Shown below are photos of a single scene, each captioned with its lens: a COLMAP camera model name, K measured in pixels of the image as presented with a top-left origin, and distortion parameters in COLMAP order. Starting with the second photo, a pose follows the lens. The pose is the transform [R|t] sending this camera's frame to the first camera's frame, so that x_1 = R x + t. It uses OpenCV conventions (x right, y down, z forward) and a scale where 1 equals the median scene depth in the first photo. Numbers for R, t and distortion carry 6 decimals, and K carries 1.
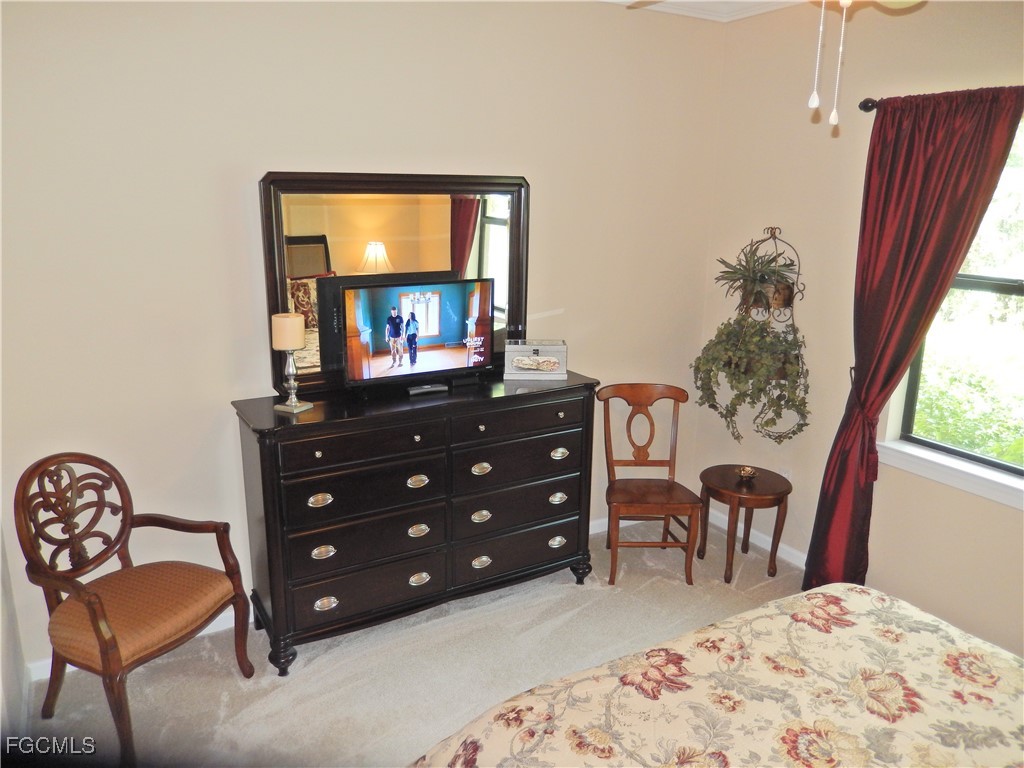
lens RADIAL K [[770.4, 0, 509.1], [0, 770.4, 385.2], [0, 0, 1]] dist [-0.009148, -0.006831]
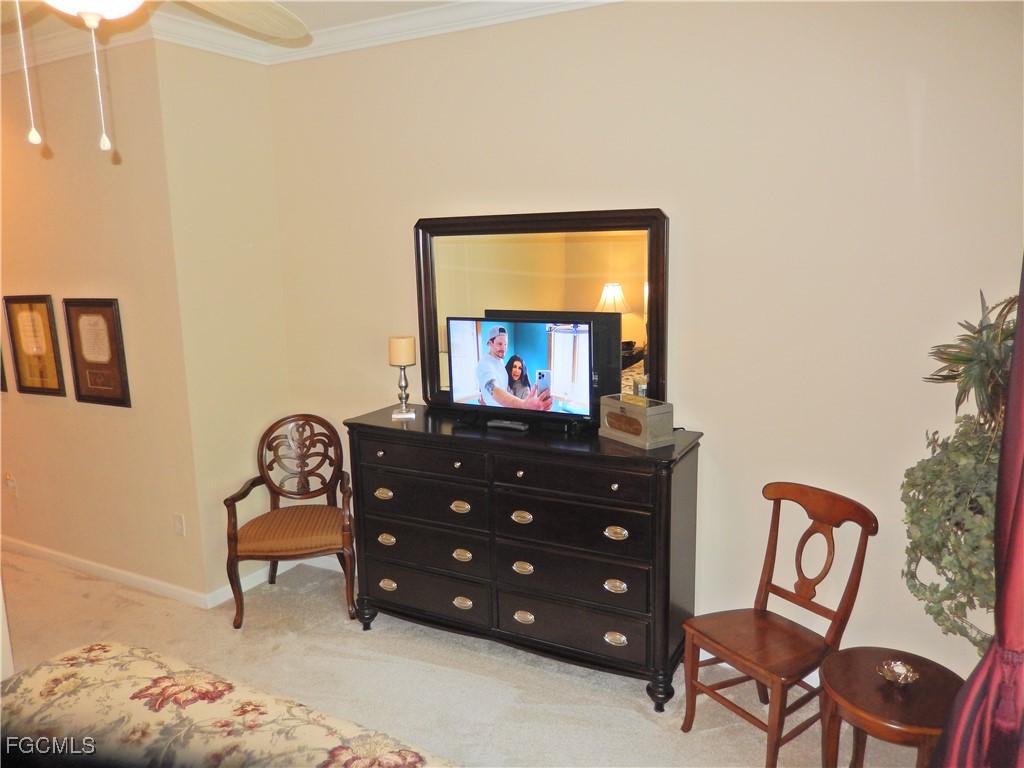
lens RADIAL K [[770.4, 0, 509.6], [0, 770.4, 383.7], [0, 0, 1]] dist [-0.009148, -0.006831]
pose [[0.509104, 0.138058, -0.849561, 0.796615], [-0.185581, 0.981442, 0.048279, -0.103423], [0.840460, 0.133084, 0.525277, 0.502828]]
